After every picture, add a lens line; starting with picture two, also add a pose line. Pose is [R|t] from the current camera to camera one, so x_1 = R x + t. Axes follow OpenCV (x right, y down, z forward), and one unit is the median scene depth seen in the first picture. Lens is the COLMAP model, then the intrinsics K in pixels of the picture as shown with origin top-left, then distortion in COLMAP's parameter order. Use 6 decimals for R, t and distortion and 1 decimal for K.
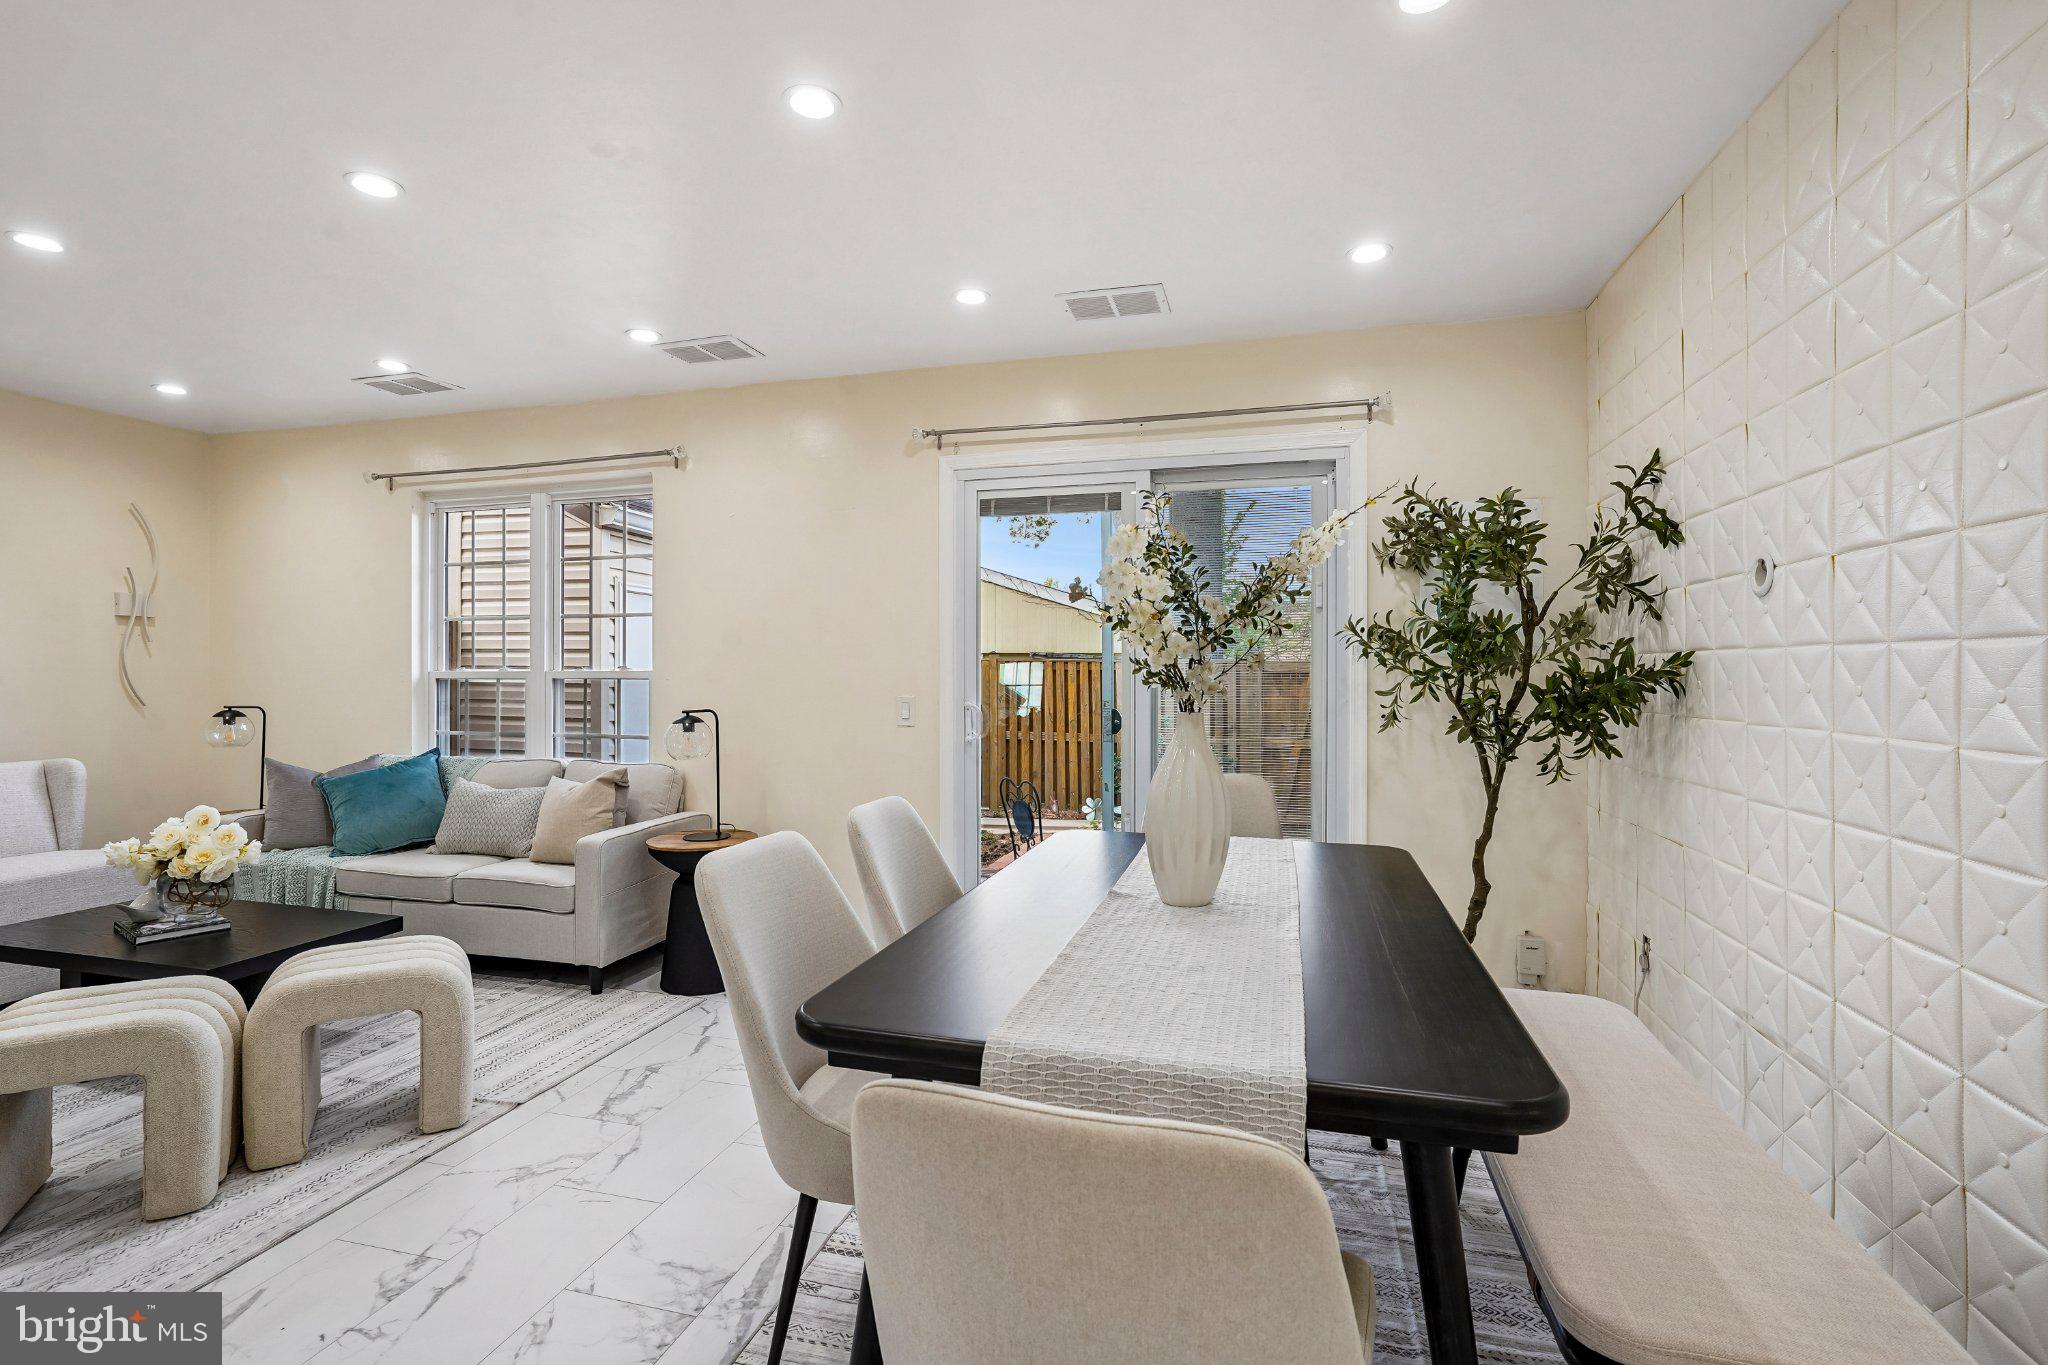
lens RADIAL K [[953.4, 0, 1015.0], [0, 953.4, 669.2], [0, 0, 1]] dist [-0.029376, 0.017371]
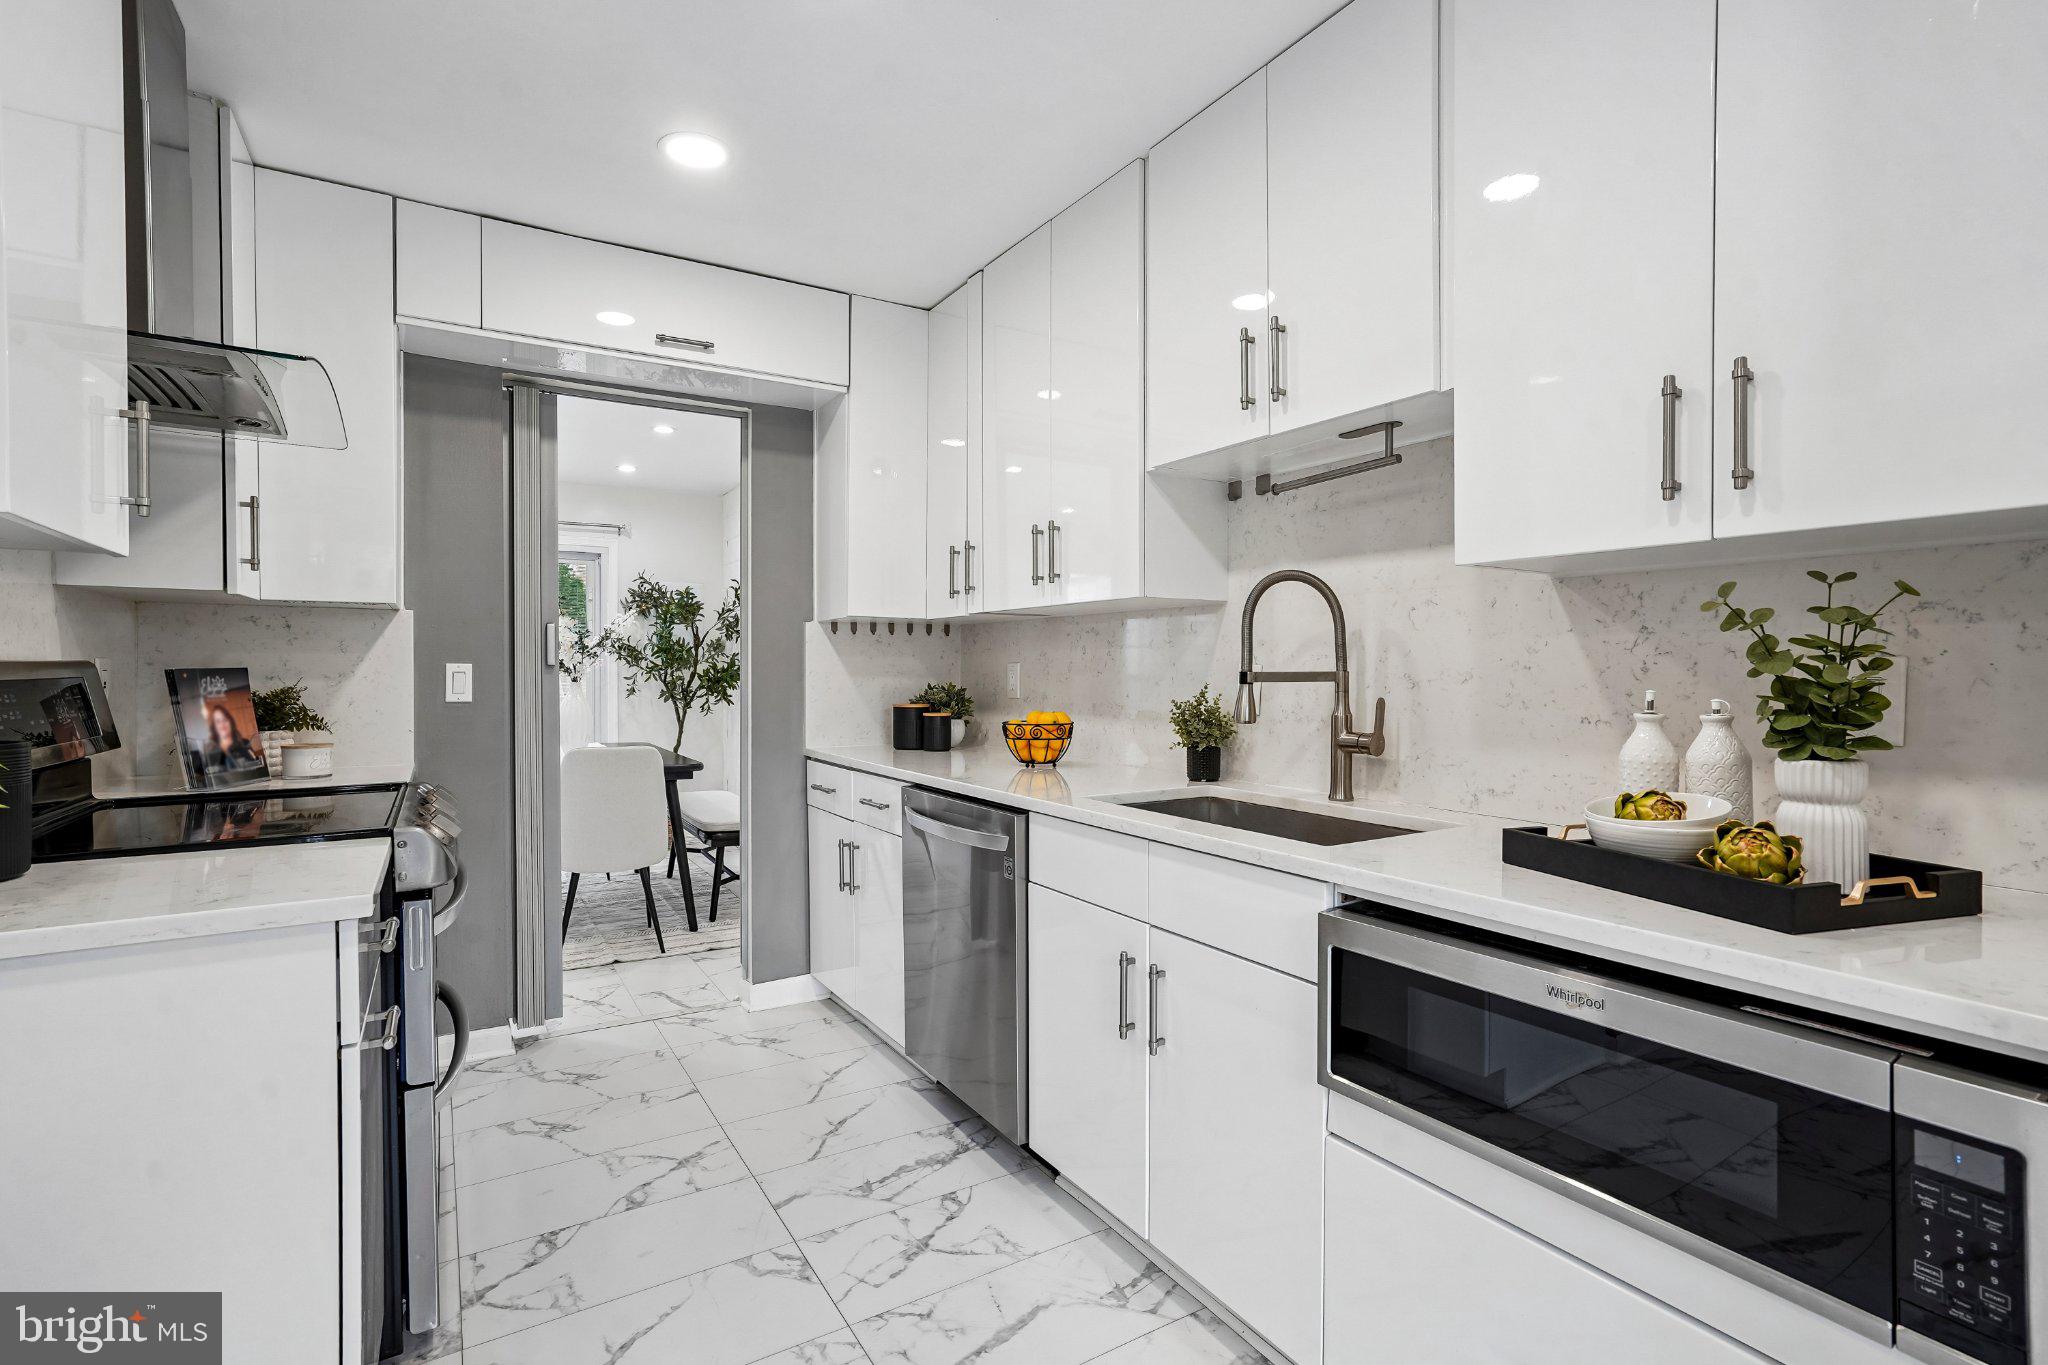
lens RADIAL K [[953.4, 0, 1025.9], [0, 953.4, 683.3], [0, 0, 1]] dist [-0.029376, 0.017371]
pose [[0.676880, -0.007279, 0.736057, -0.465073], [-0.005529, 0.999873, 0.014972, 0.001492], [-0.736072, -0.014204, 0.676754, -0.871293]]
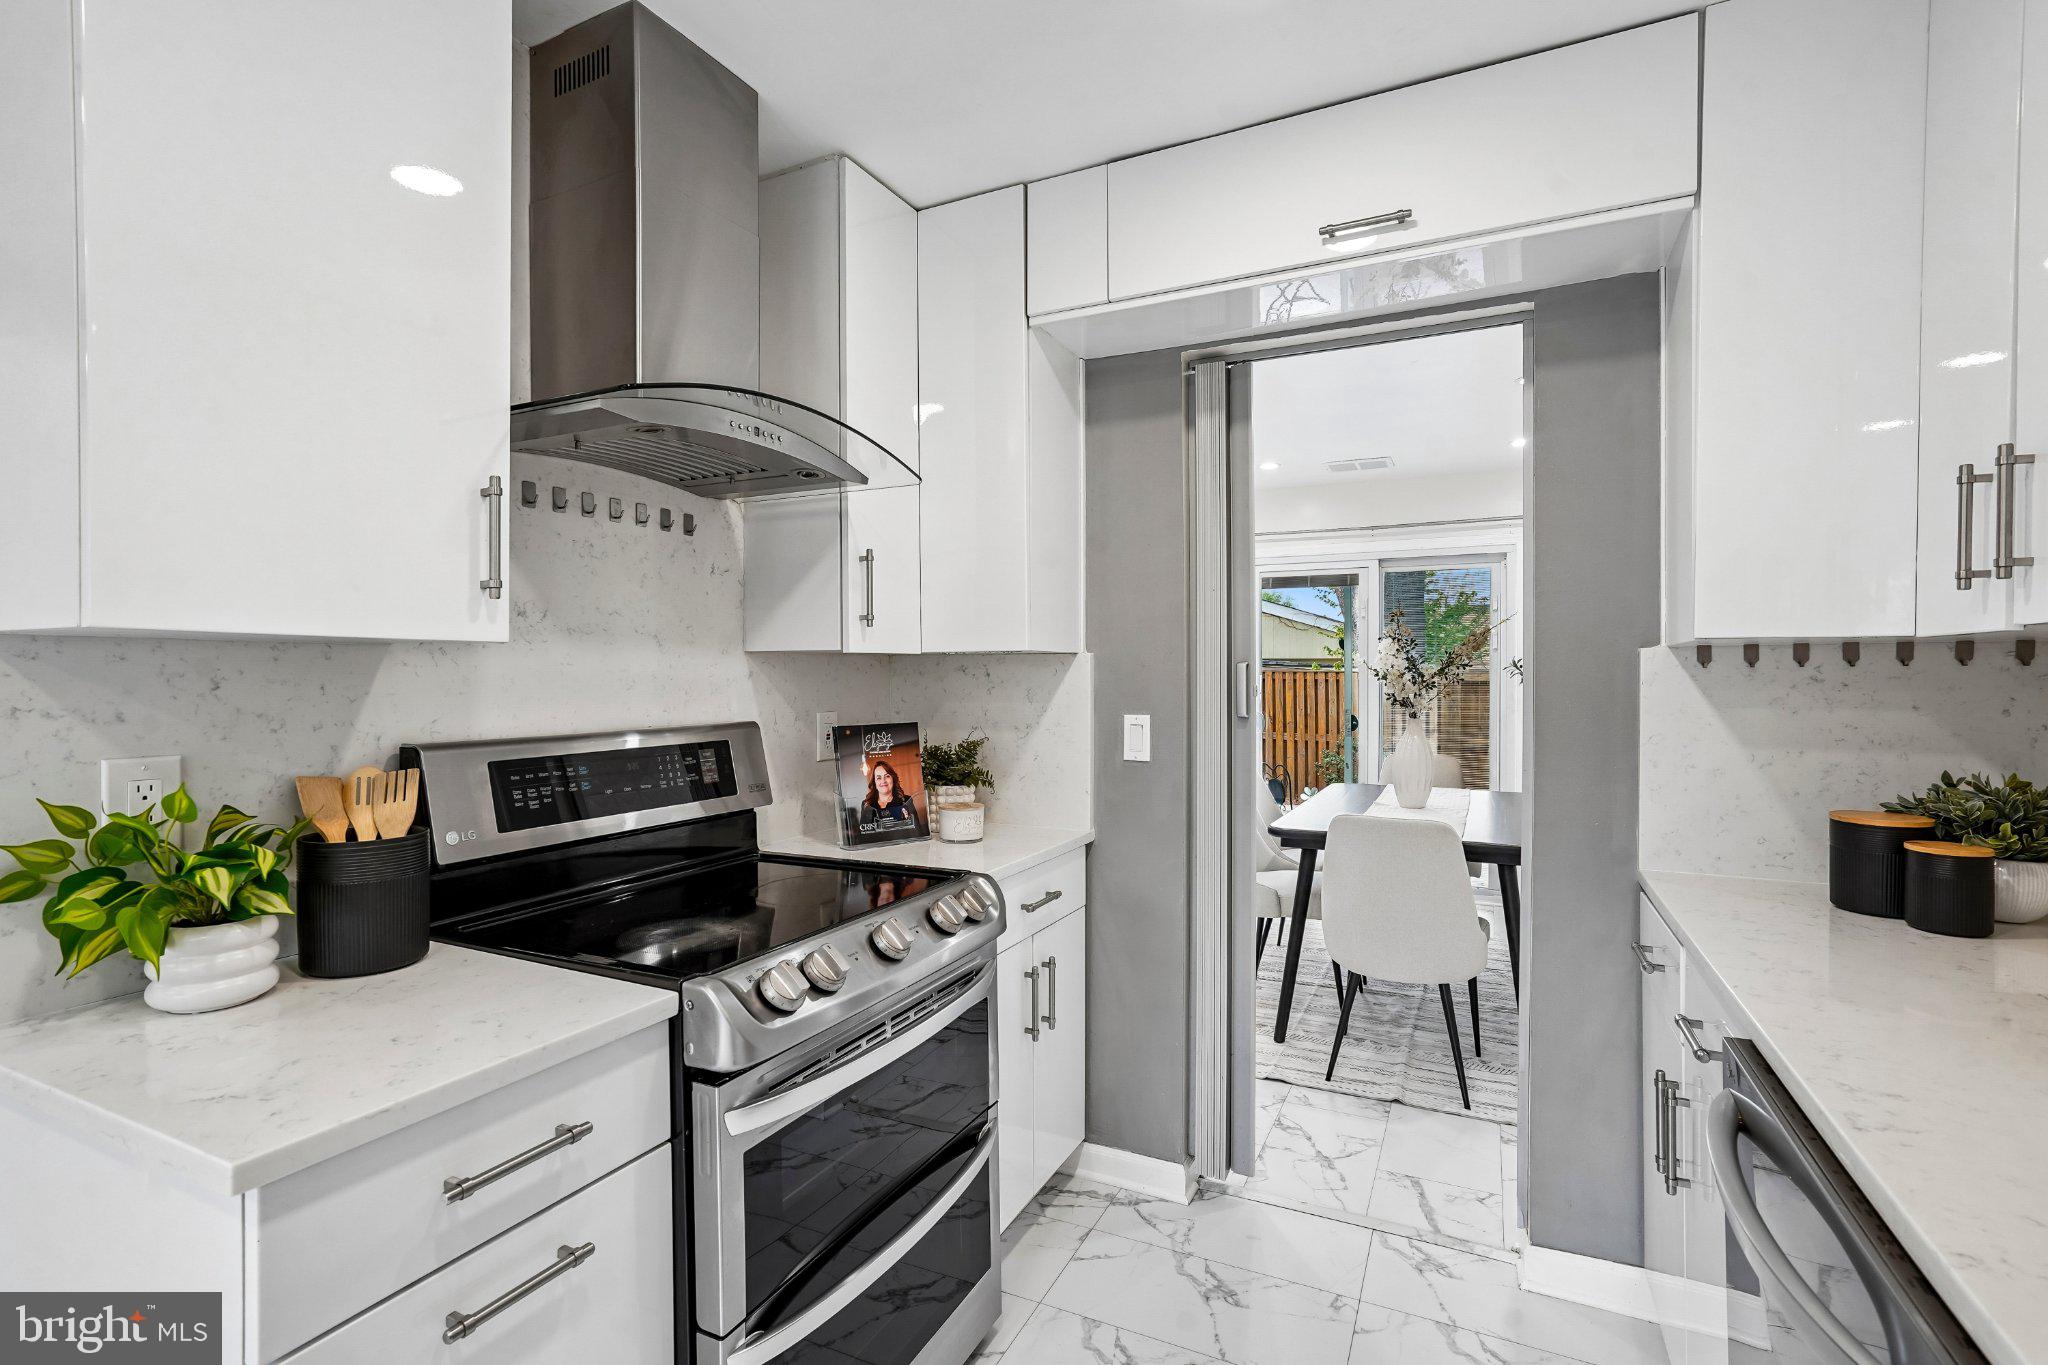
lens RADIAL K [[953.4, 0, 1015.0], [0, 953.4, 683.7], [0, 0, 1]] dist [-0.029376, 0.017371]
pose [[0.981807, 0.001236, -0.189879, -0.150462], [0.001533, 0.999895, 0.014435, -0.033185], [0.189877, -0.014463, 0.981701, -0.650005]]
